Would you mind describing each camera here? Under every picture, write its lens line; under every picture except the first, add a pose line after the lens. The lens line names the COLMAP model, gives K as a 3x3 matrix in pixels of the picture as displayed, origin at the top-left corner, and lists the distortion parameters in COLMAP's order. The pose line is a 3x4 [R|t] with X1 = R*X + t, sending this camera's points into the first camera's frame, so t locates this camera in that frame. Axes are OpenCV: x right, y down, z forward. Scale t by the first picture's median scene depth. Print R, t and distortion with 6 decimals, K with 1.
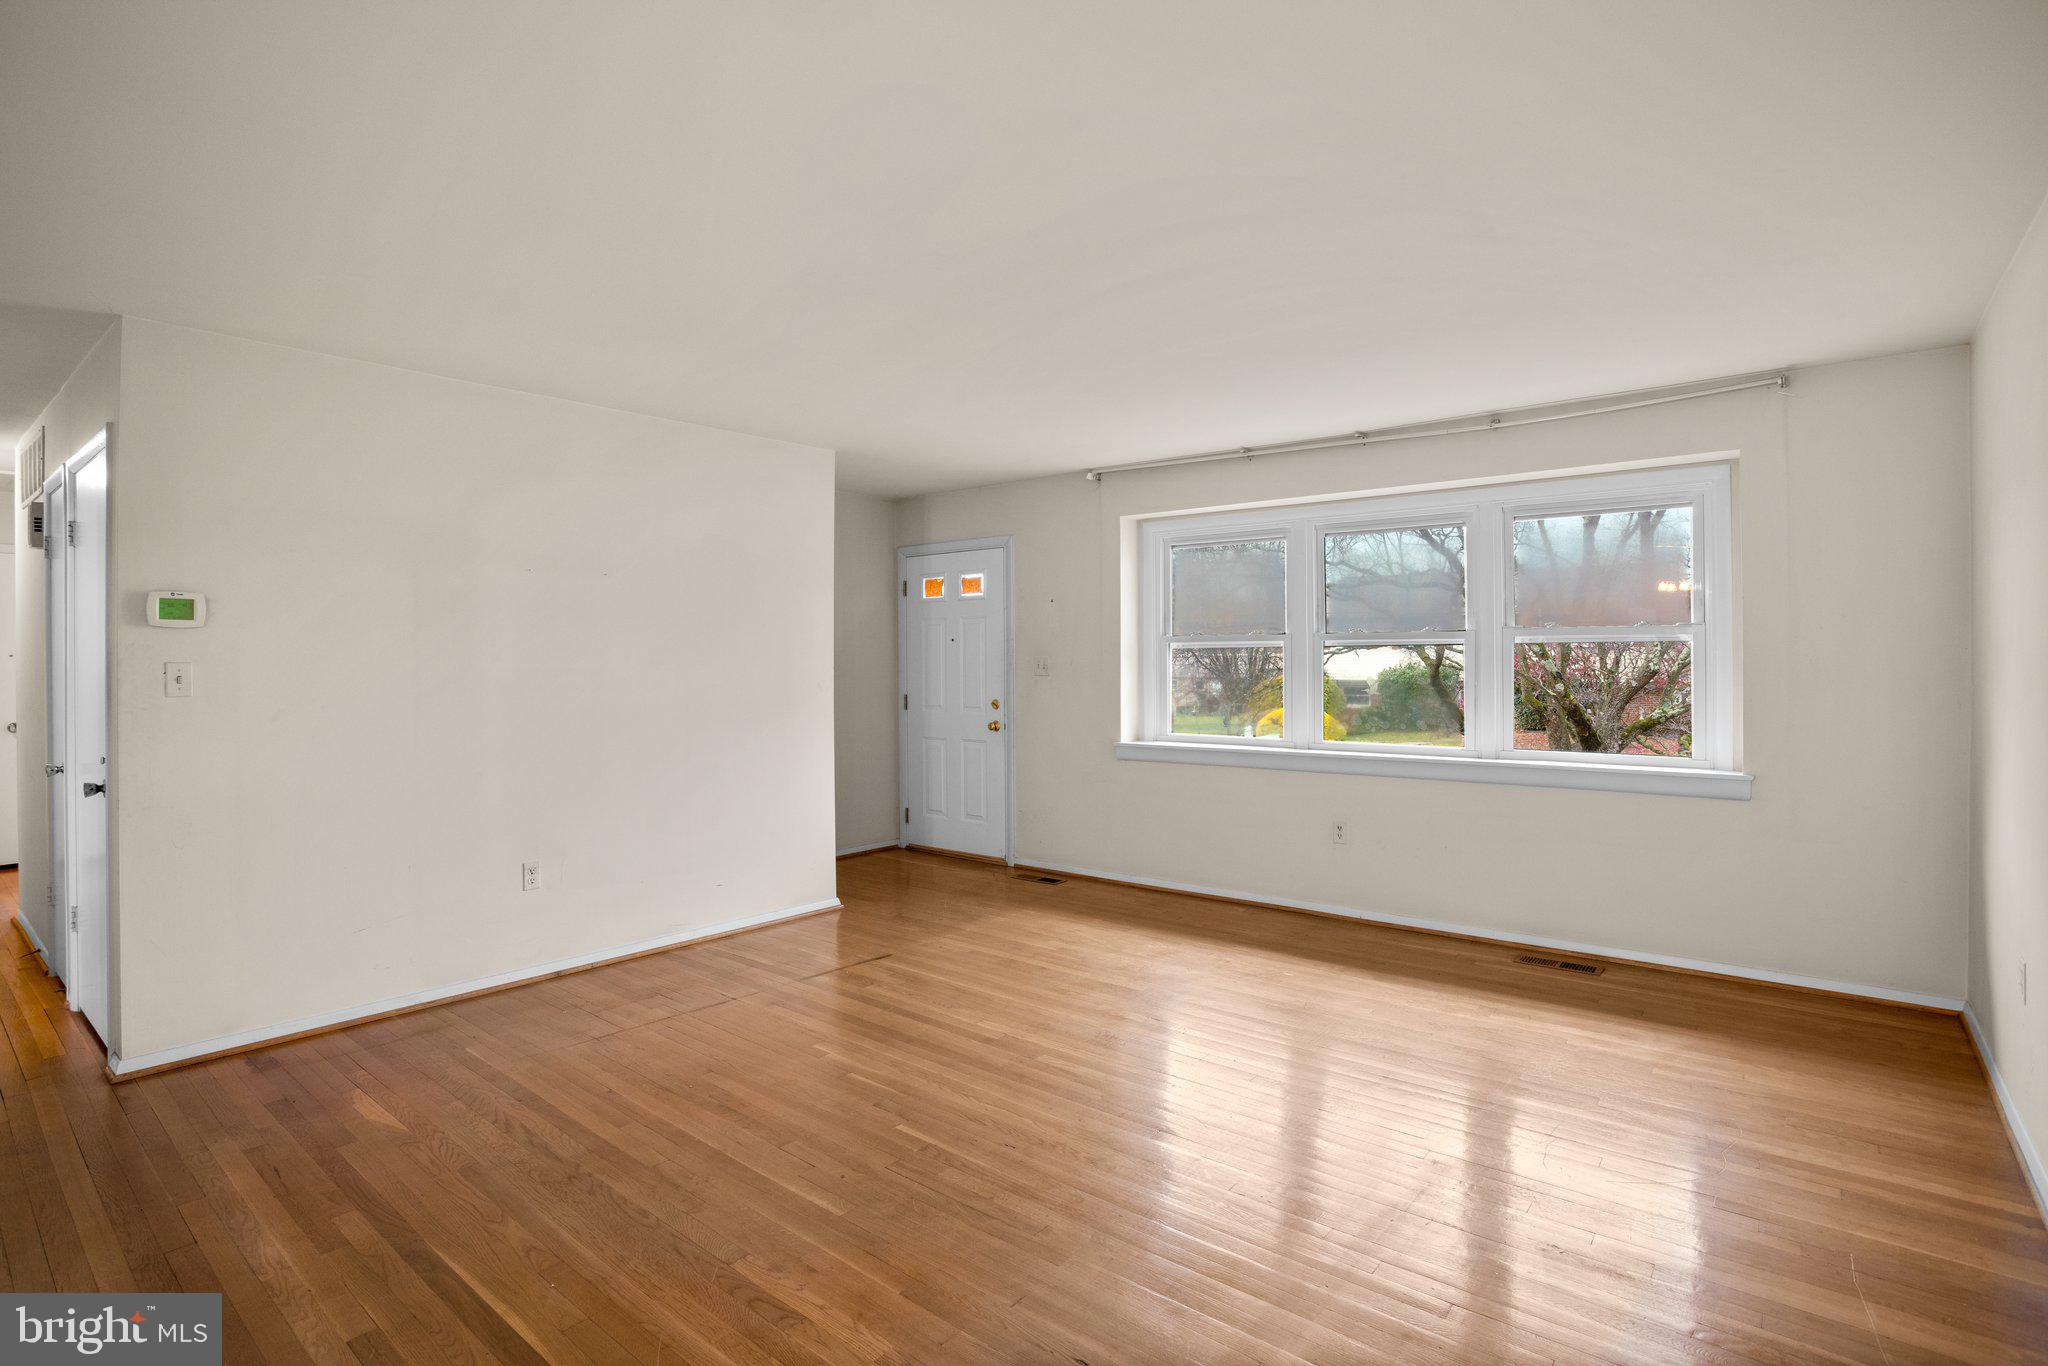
lens RADIAL K [[995.9, 0, 1019.1], [0, 995.9, 673.5], [0, 0, 1]] dist [-0.023701, 0.001945]
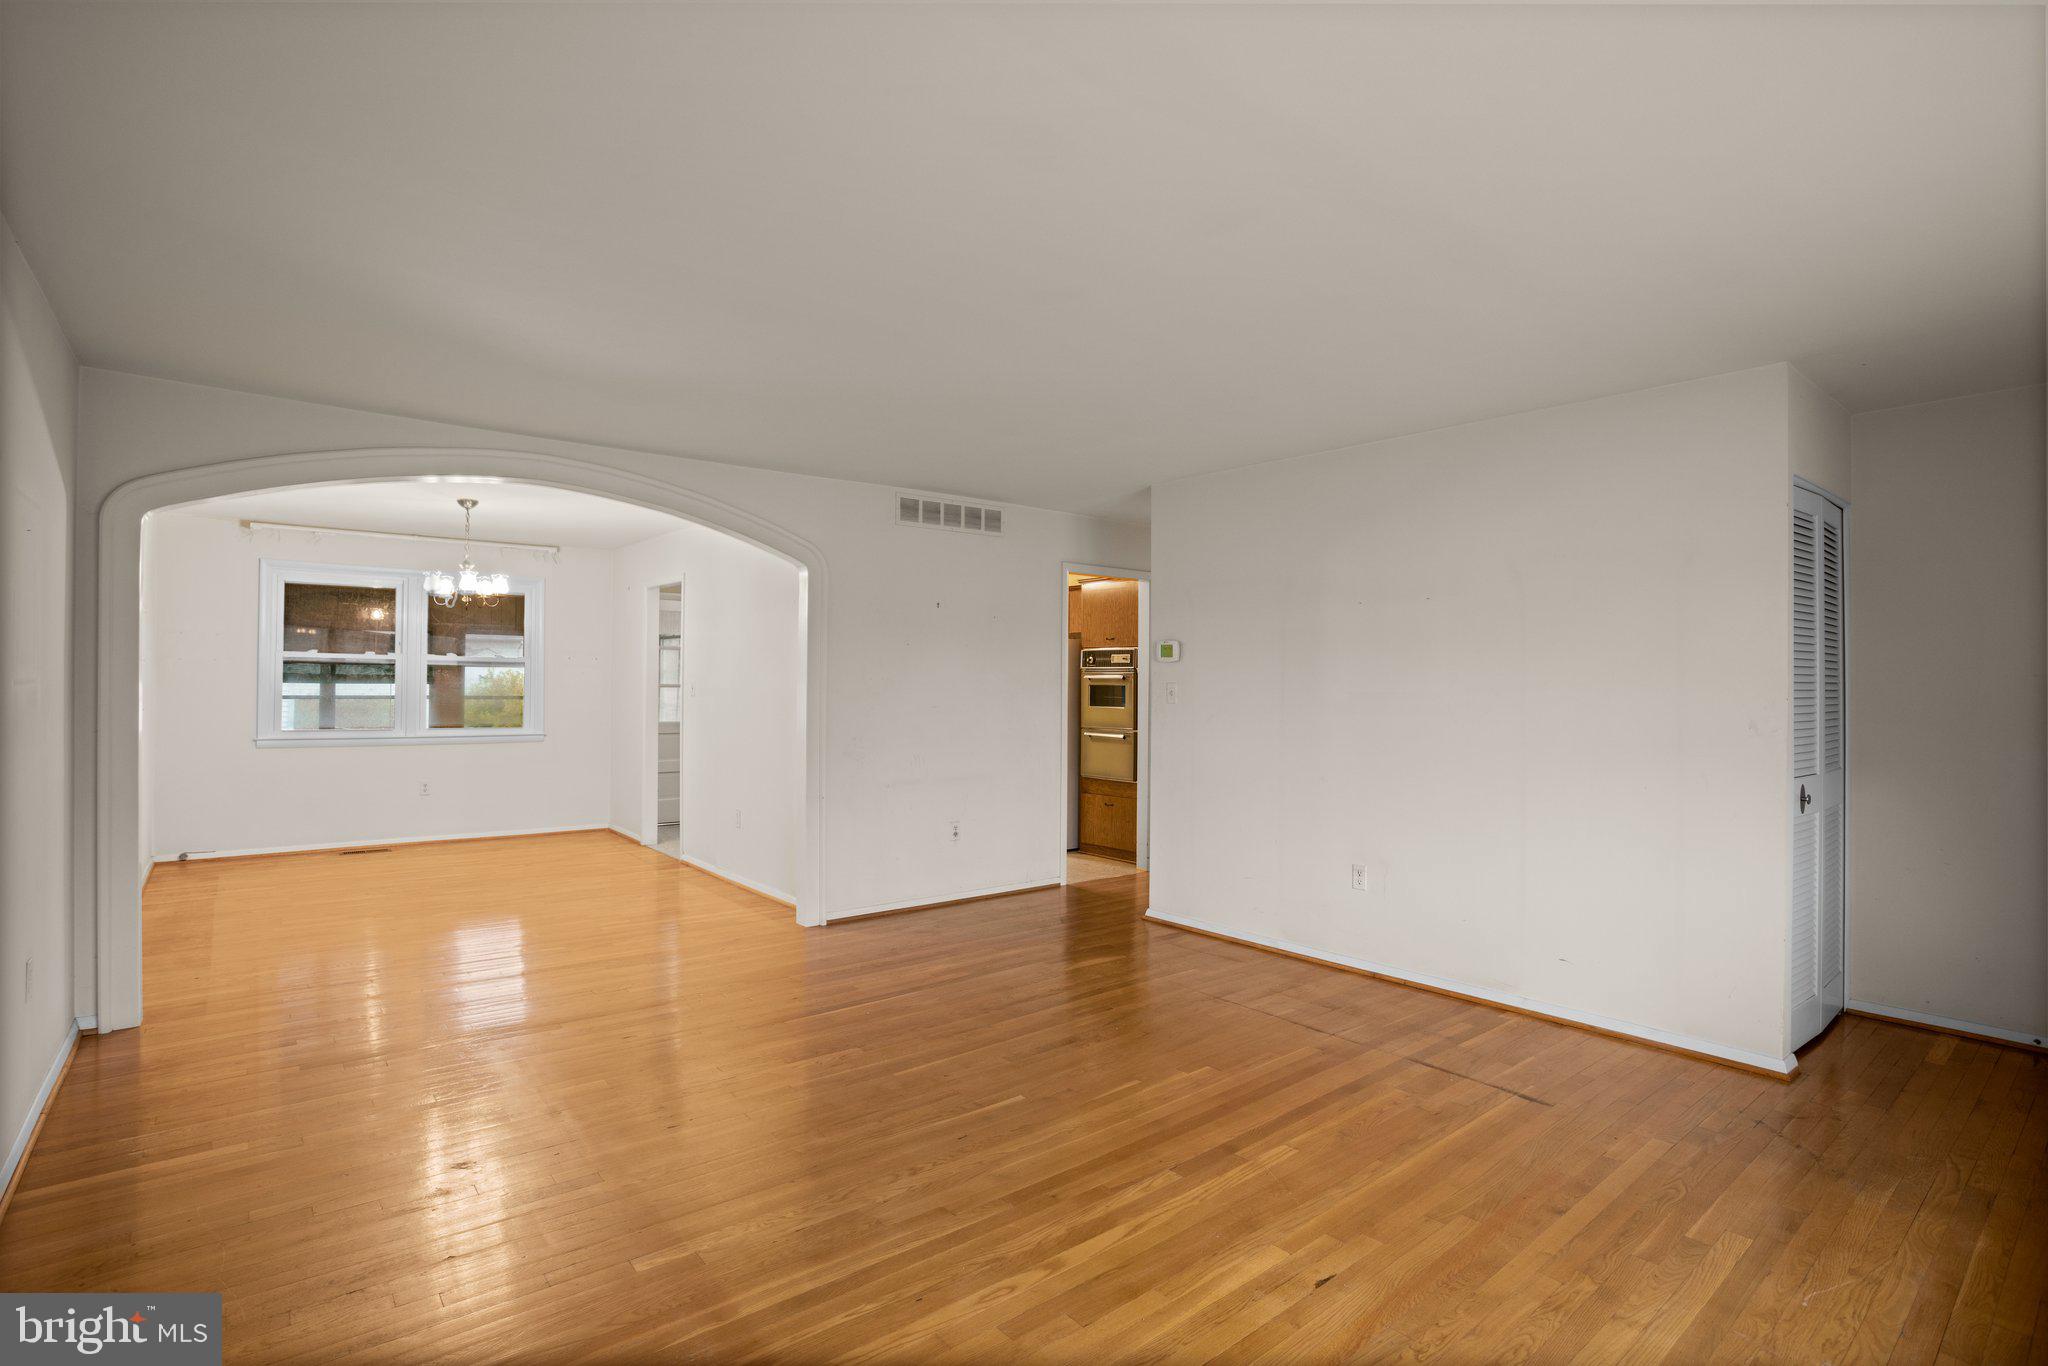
lens RADIAL K [[995.9, 0, 985.3], [0, 995.9, 678.1], [0, 0, 1]] dist [-0.023701, 0.001945]
pose [[-0.214573, -0.006197, -0.976688, 0.715022], [-0.012184, 0.999919, -0.003668, -0.008018], [0.976632, 0.011113, -0.214631, 0.868085]]
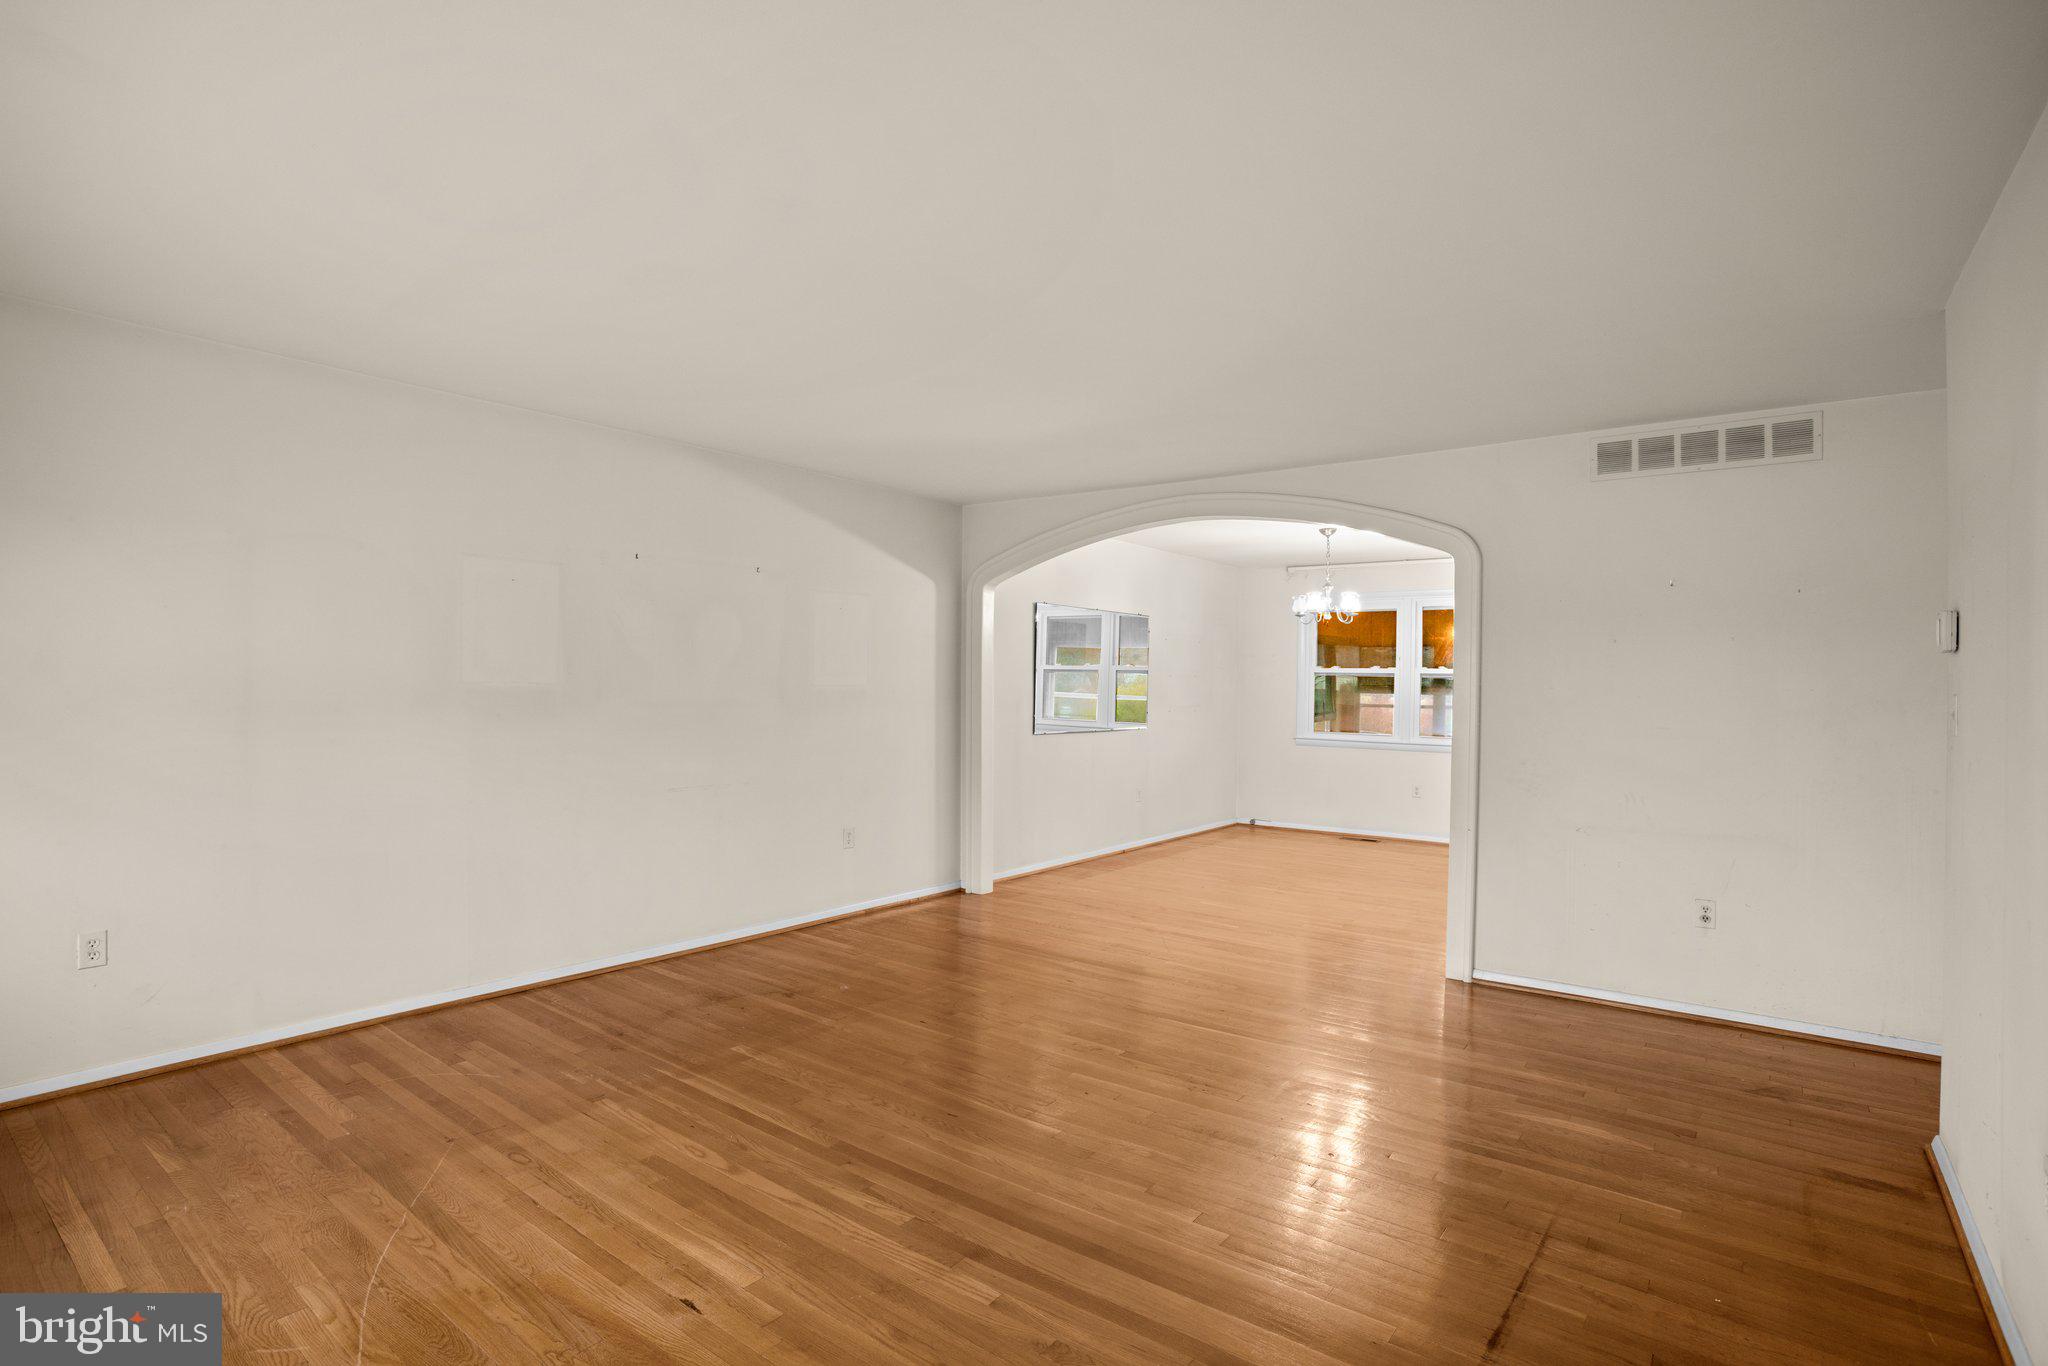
lens RADIAL K [[995.9, 0, 1018.3], [0, 995.9, 680.8], [0, 0, 1]] dist [-0.023701, 0.001945]
pose [[-0.999324, -0.017024, -0.032572, -0.027066], [-0.017142, 0.999848, 0.003323, -0.013399], [0.032510, 0.003879, -0.999464, 1.477721]]
